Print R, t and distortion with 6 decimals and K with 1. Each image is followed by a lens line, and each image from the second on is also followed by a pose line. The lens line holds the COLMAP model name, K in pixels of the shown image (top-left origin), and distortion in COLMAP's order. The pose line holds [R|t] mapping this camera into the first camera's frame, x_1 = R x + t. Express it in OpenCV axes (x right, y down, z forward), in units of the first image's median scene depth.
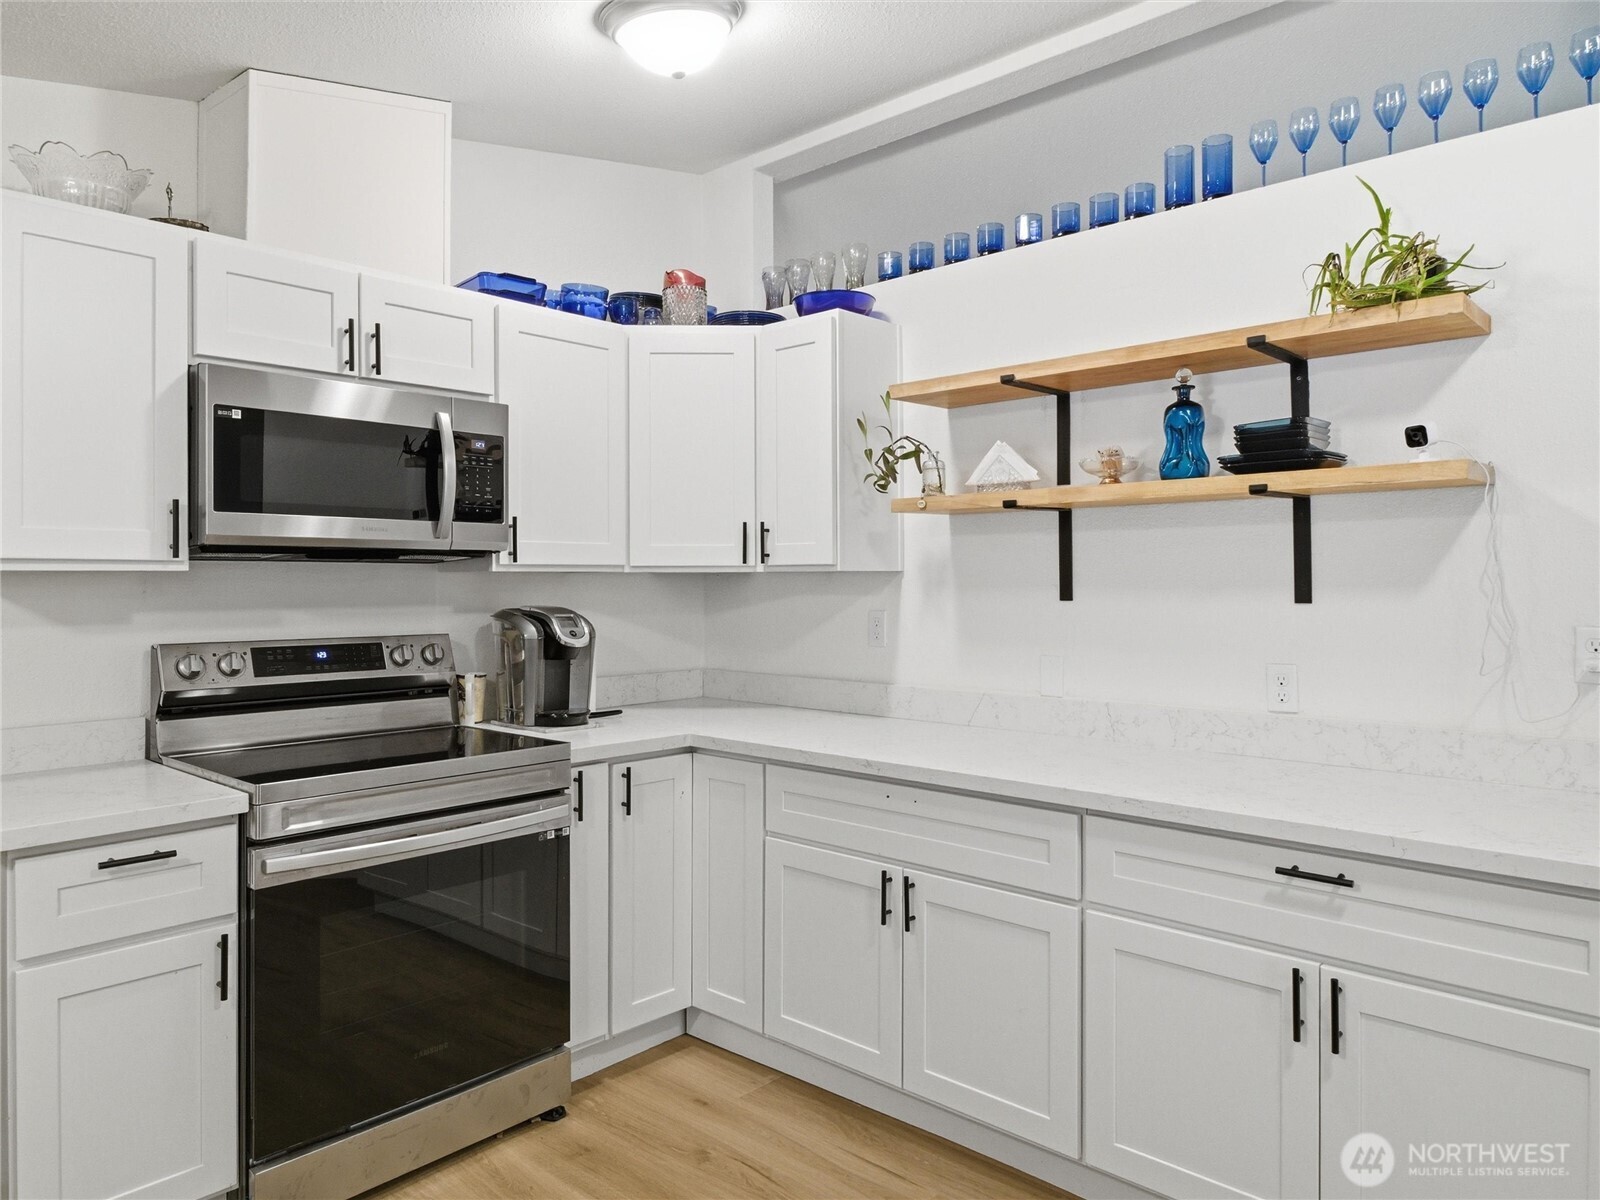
lens RADIAL K [[1047.1, 0, 803.6], [0, 1047.1, 585.9], [0, 0, 1]] dist [0.002056, -0.000516]
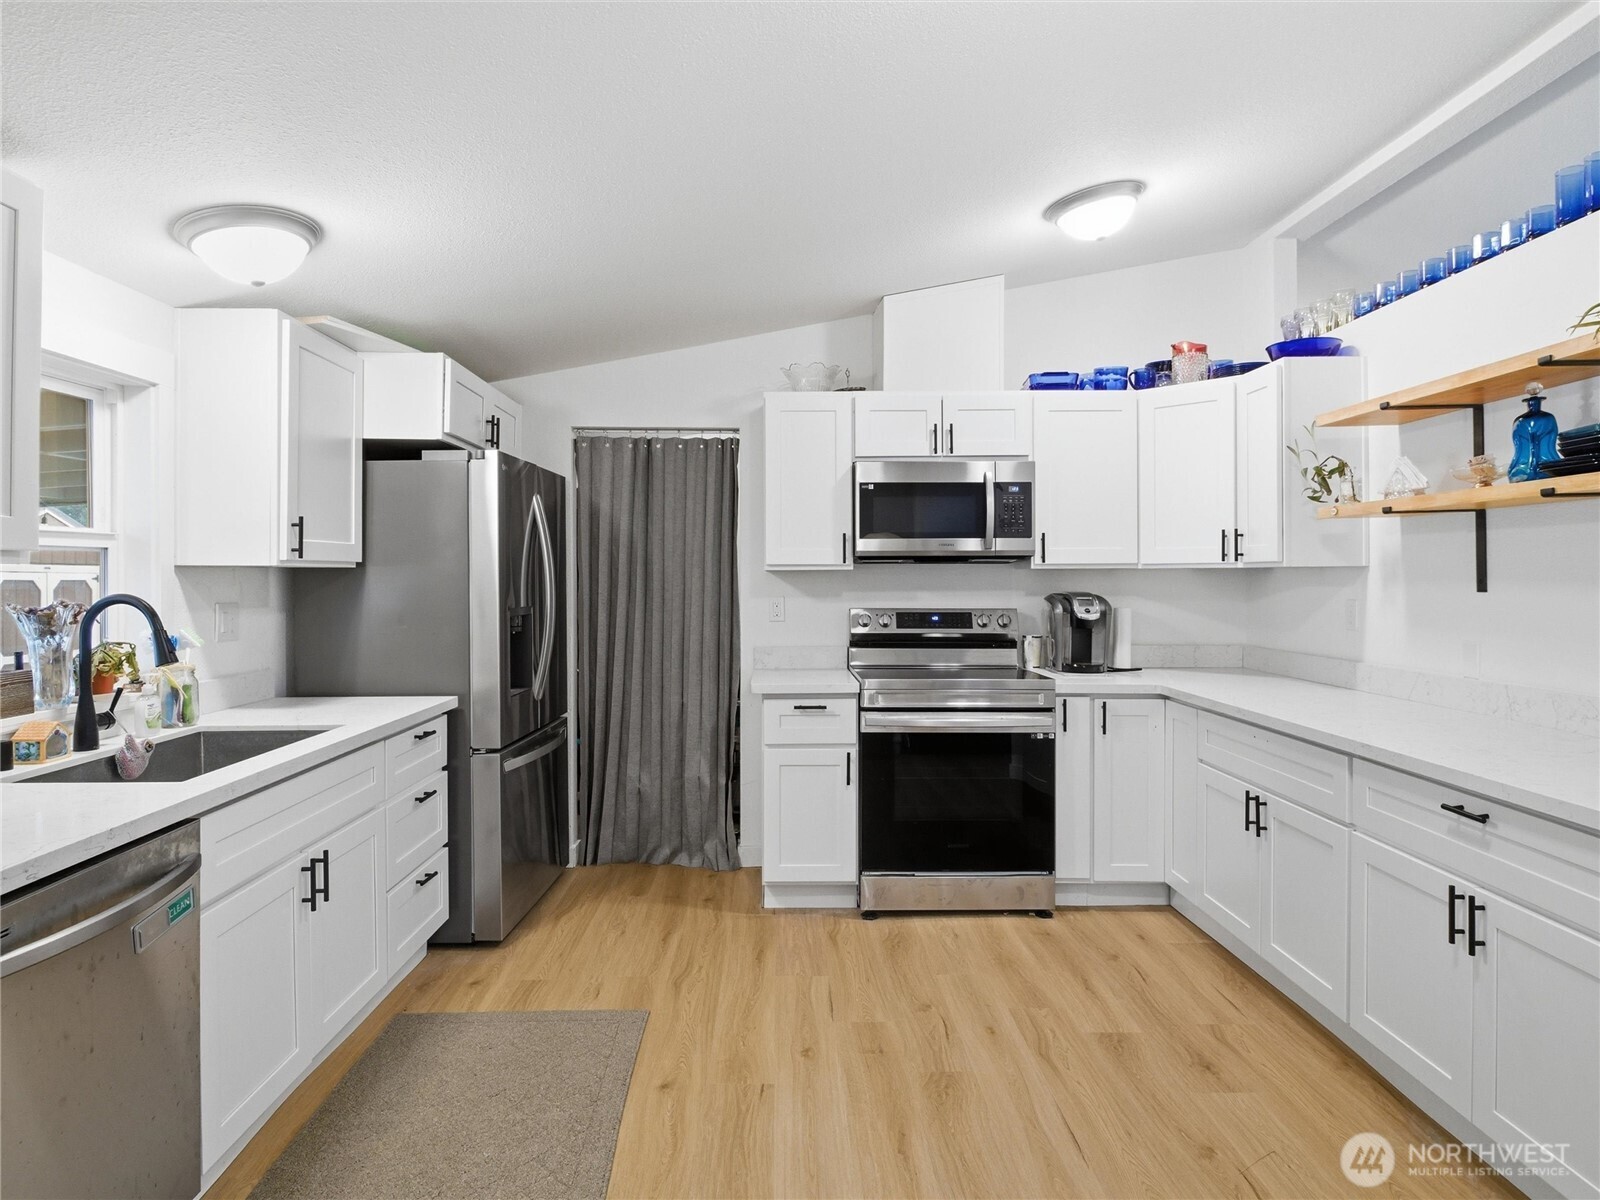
lens RADIAL K [[950.4, 0, 800.0], [0, 950.4, 600.0], [0, 0, 1]] dist [0.002164, -0.000020]
pose [[0.690607, 0.018710, -0.722988, 0.498573], [-0.002508, 0.999721, 0.023476, 0.000424], [0.723226, -0.014399, 0.690462, -0.227048]]
